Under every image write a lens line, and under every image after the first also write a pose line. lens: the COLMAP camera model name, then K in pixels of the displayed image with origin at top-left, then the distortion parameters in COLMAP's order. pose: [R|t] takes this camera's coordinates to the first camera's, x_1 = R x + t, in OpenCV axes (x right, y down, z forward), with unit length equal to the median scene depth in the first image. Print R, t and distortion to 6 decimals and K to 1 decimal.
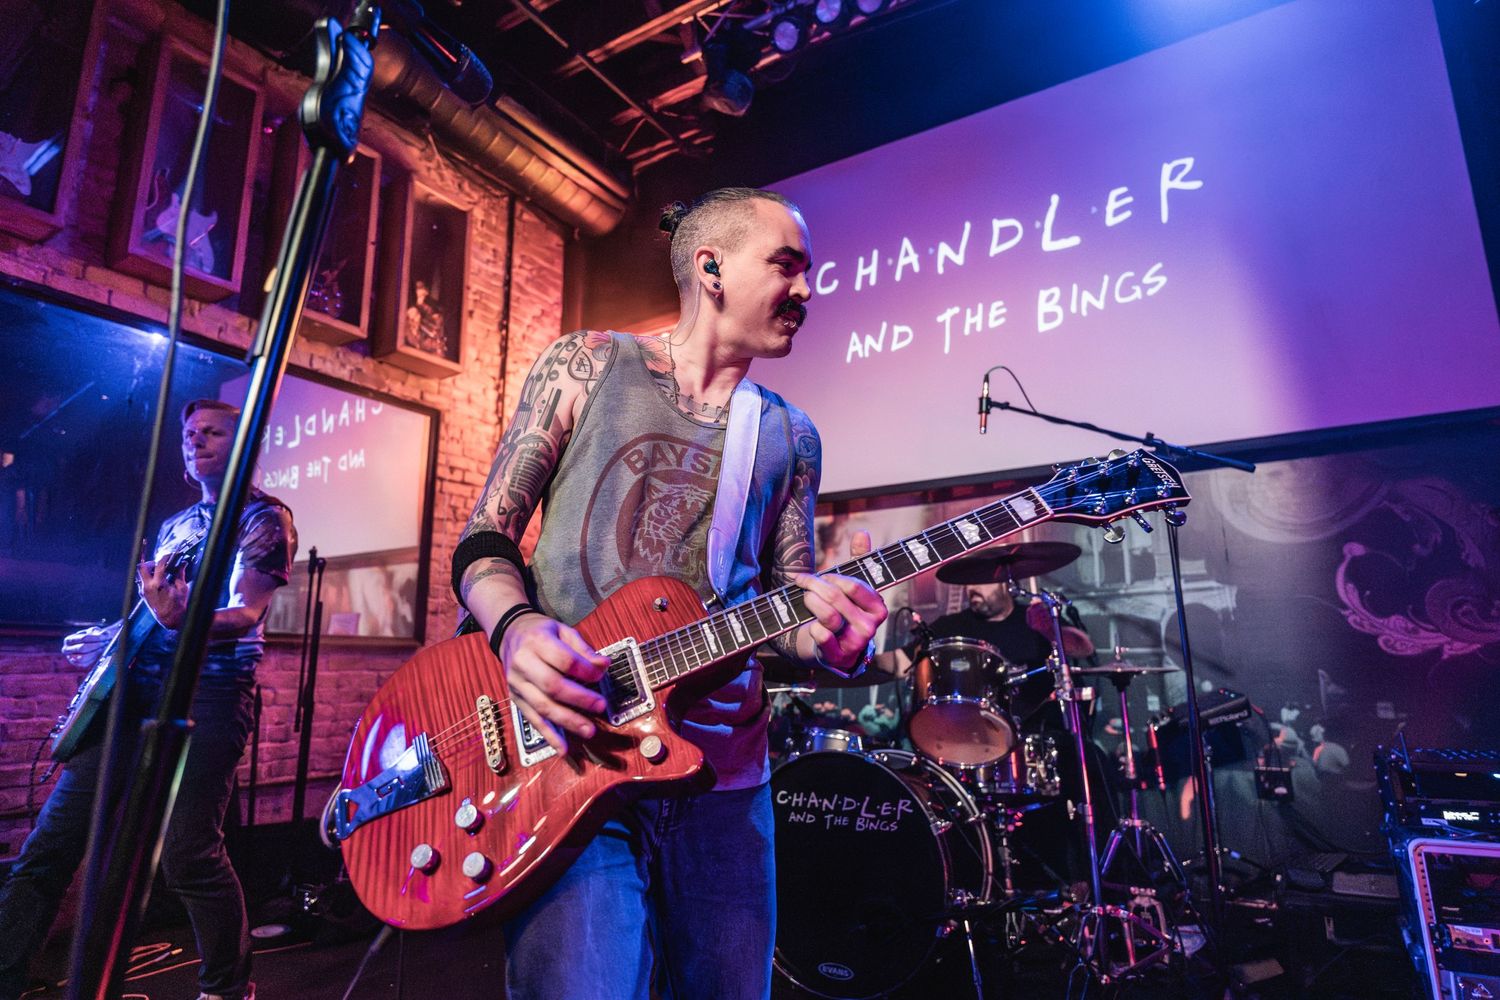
lens RADIAL K [[824.2, 0, 746.3], [0, 824.2, 504.4], [0, 0, 1]] dist [-0.000849, -0.000783]
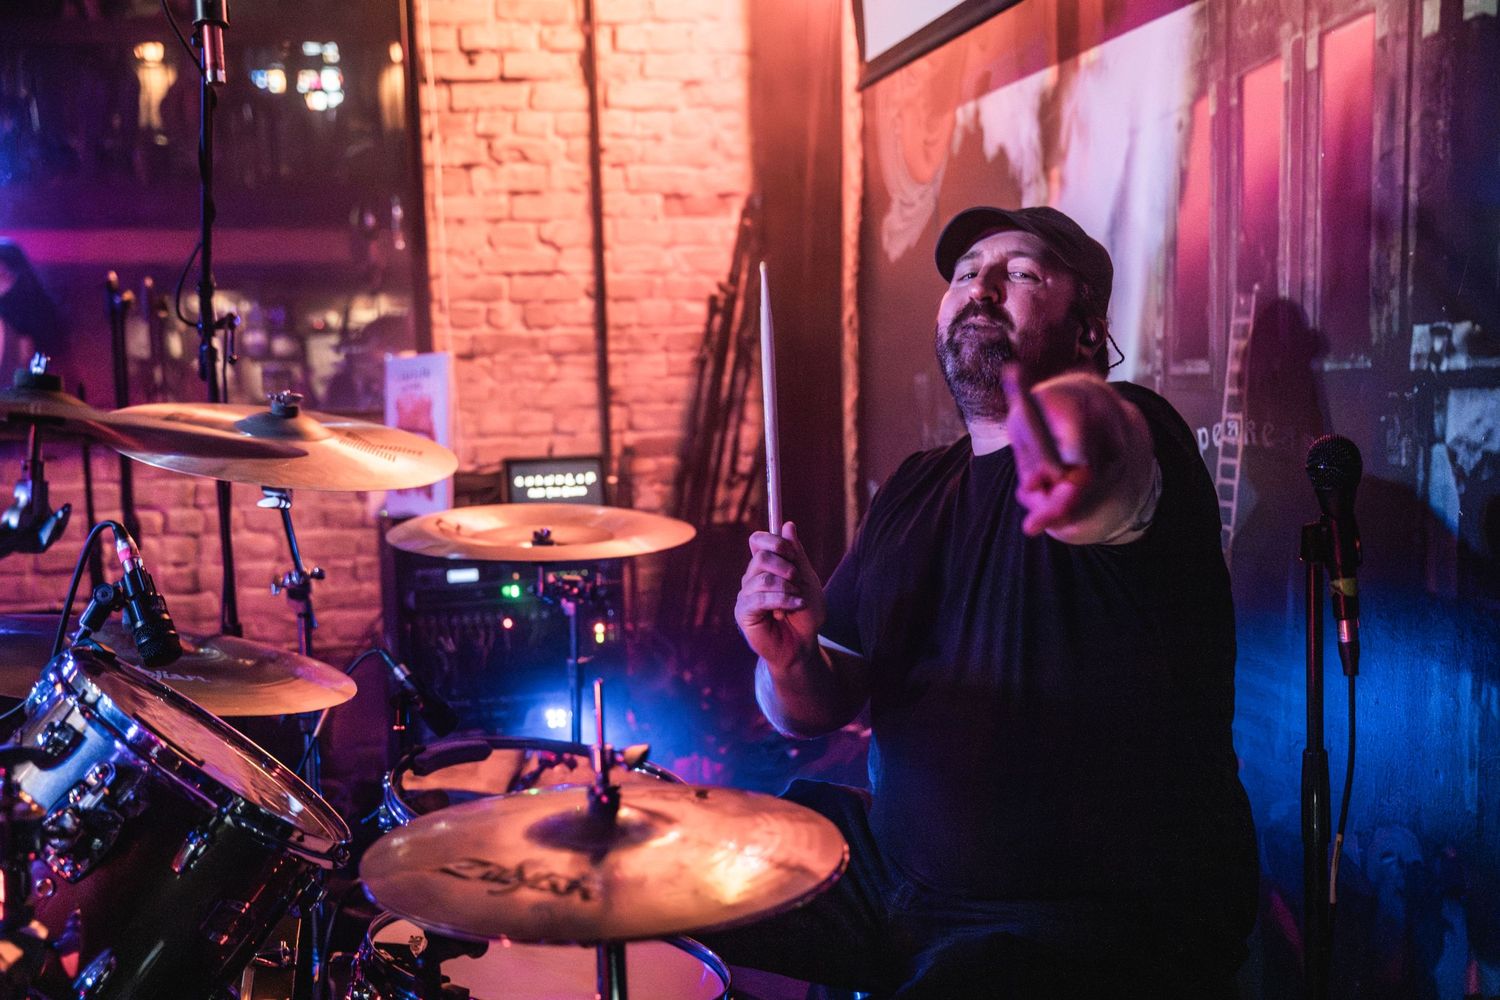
lens RADIAL K [[1626.1, 0, 750.0], [0, 1626.1, 500.0], [0, 0, 1]] dist [-0.003994, 0.002138]
pose [[0.674698, 0.065415, -0.735189, 0.588434], [0.168830, 0.955980, 0.239999, 0.006248], [0.718526, -0.286049, 0.633953, 0.564539]]
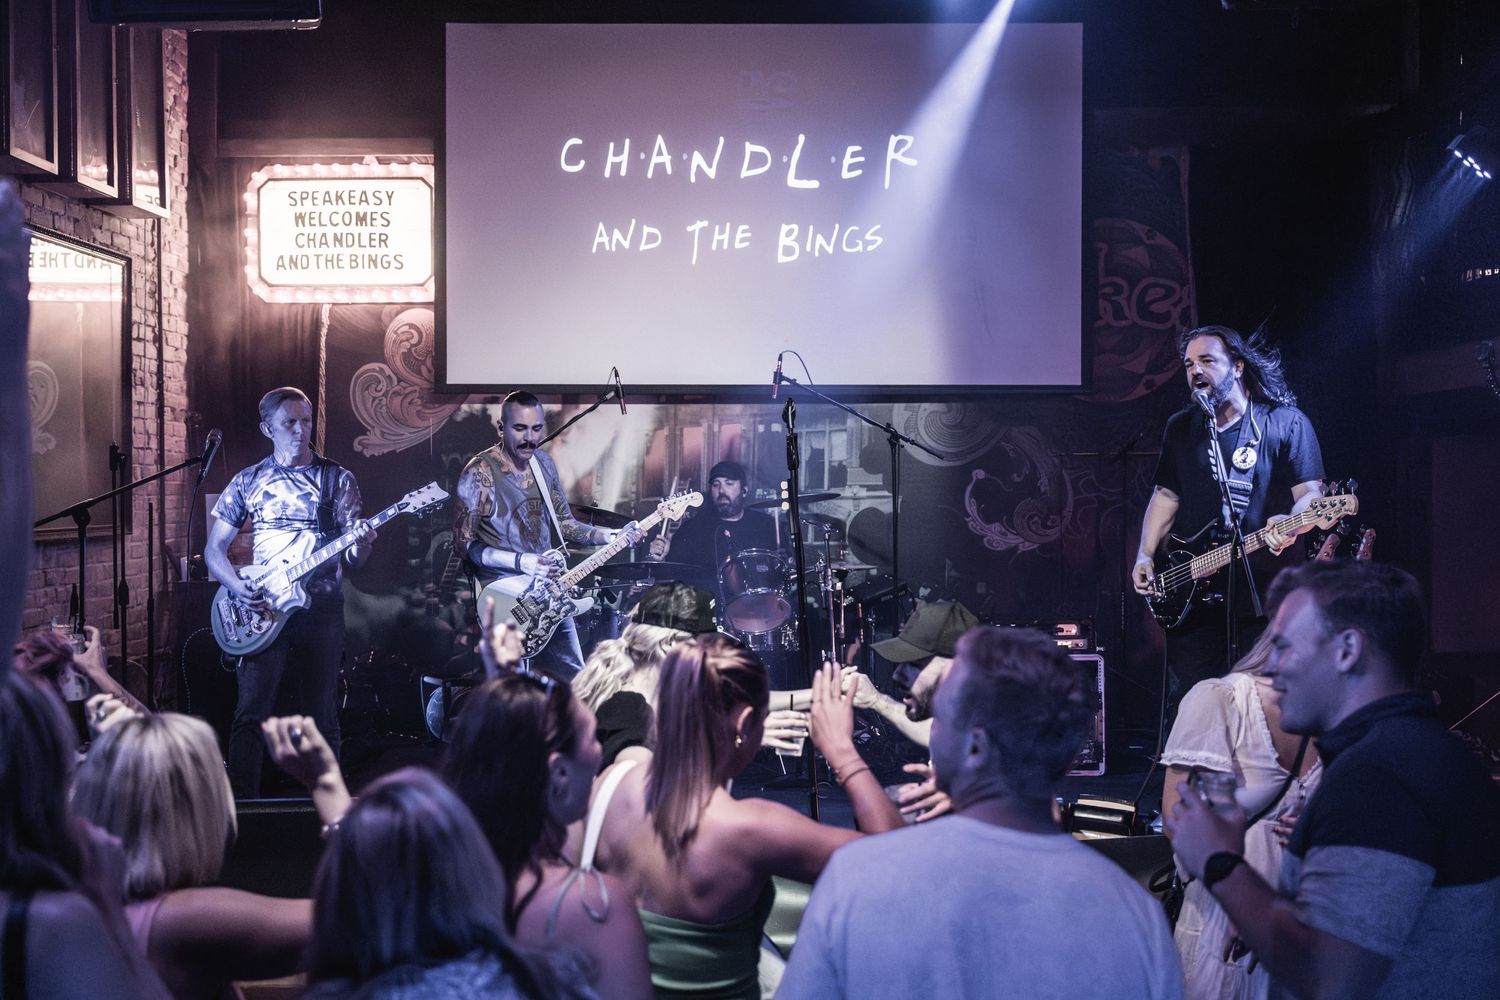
lens RADIAL K [[1720.7, 0, 745.7], [0, 1720.7, 509.6], [0, 0, 1]] dist [-0.012246, -0.059277]
pose [[0.857613, 0.003384, 0.514284, -0.921943], [-0.112251, 0.977101, 0.180758, -0.312381], [-0.501896, -0.212750, 0.838355, -1.052841]]
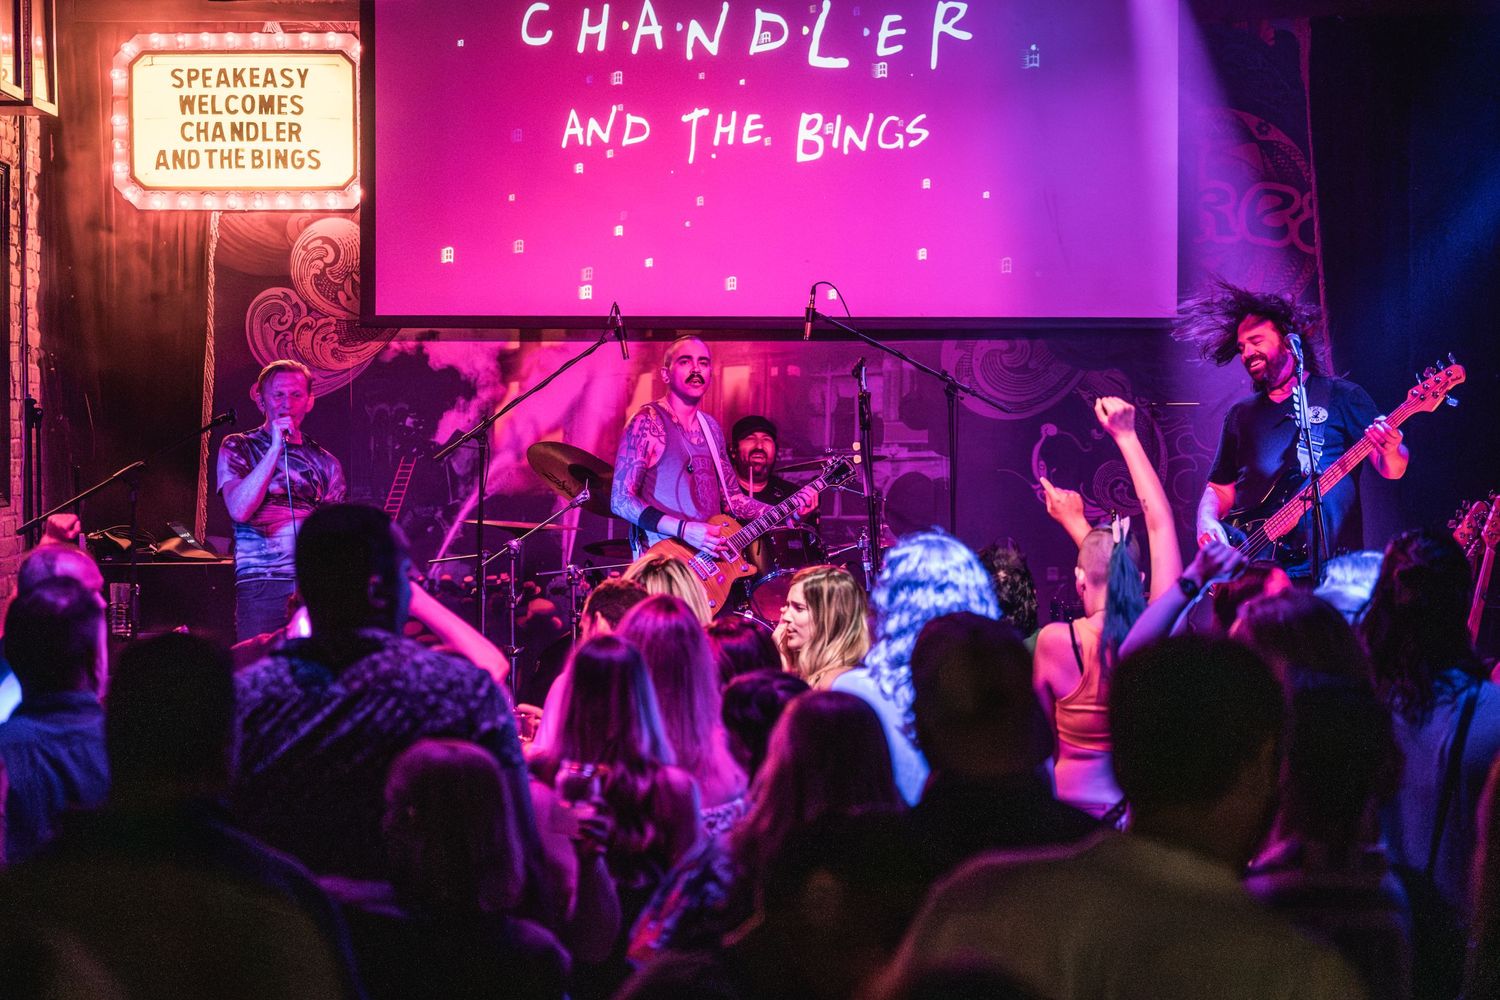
lens RADIAL K [[3161.1, 0, 750.0], [0, 3161.1, 500.0], [0, 0, 1]] dist [-0.104879, 0.114505]
pose [[0.824025, -0.005200, 0.566530, -1.675782], [-0.121861, 0.974926, 0.186197, -0.501347], [-0.553293, -0.222469, 0.802729, -1.846240]]
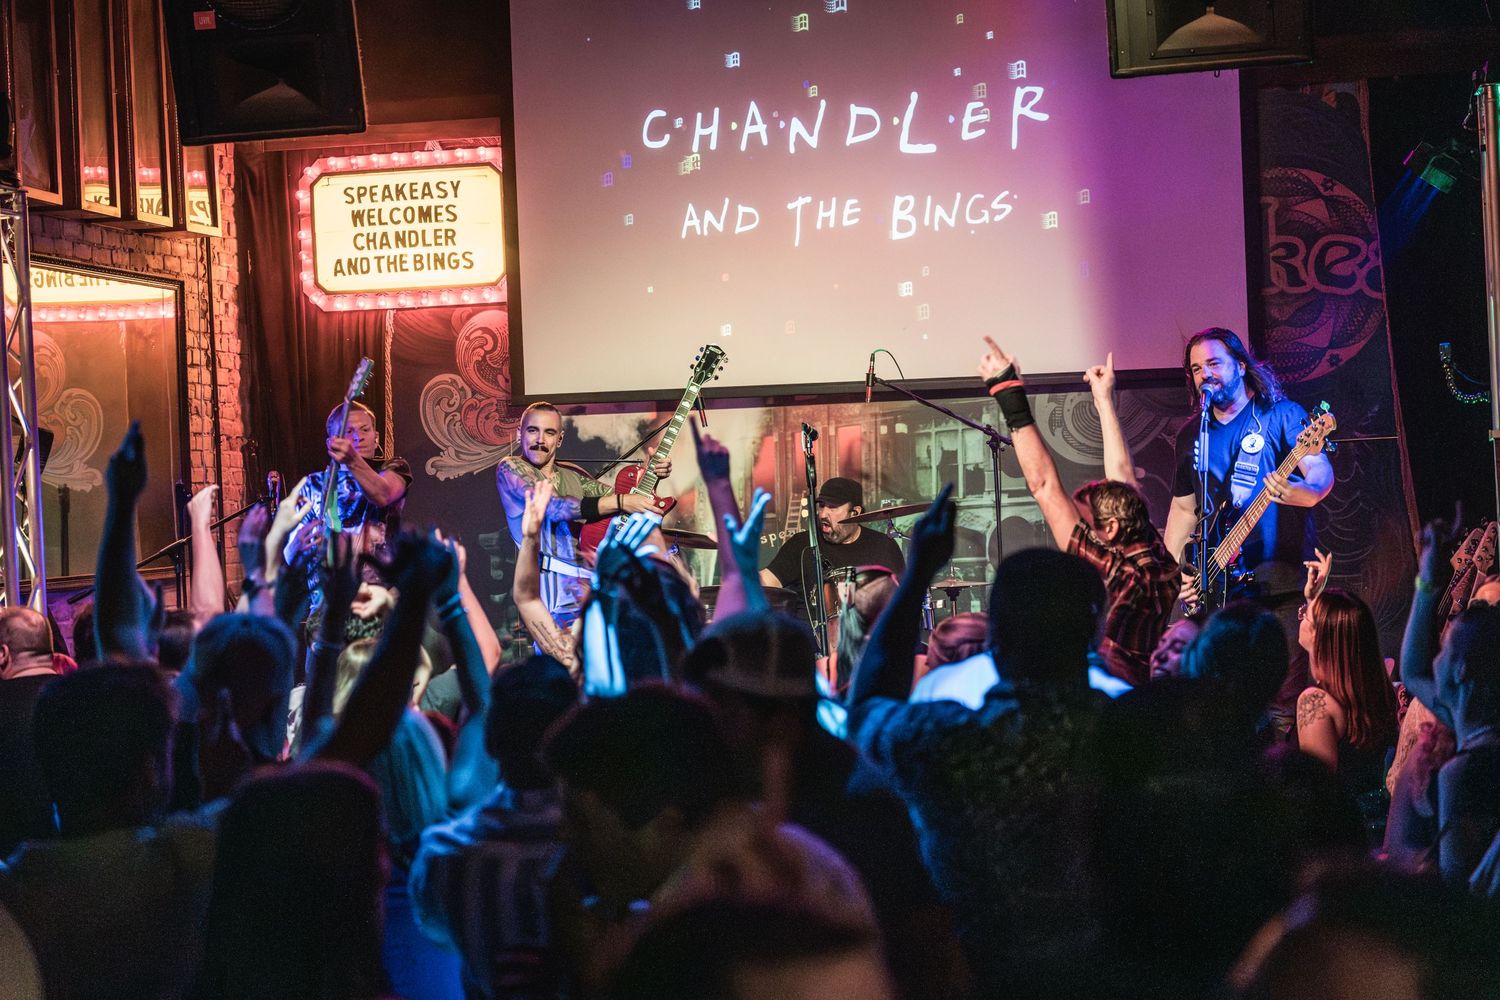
lens RADIAL K [[3161.1, 0, 750.0], [0, 3161.1, 500.0], [0, 0, 1]] dist [-0.104879, 0.114505]
pose [[0.920074, -0.025838, 0.390891, -1.327397], [-0.050040, 0.981897, 0.182686, -0.607824], [-0.388535, -0.187645, 0.902125, -2.473043]]
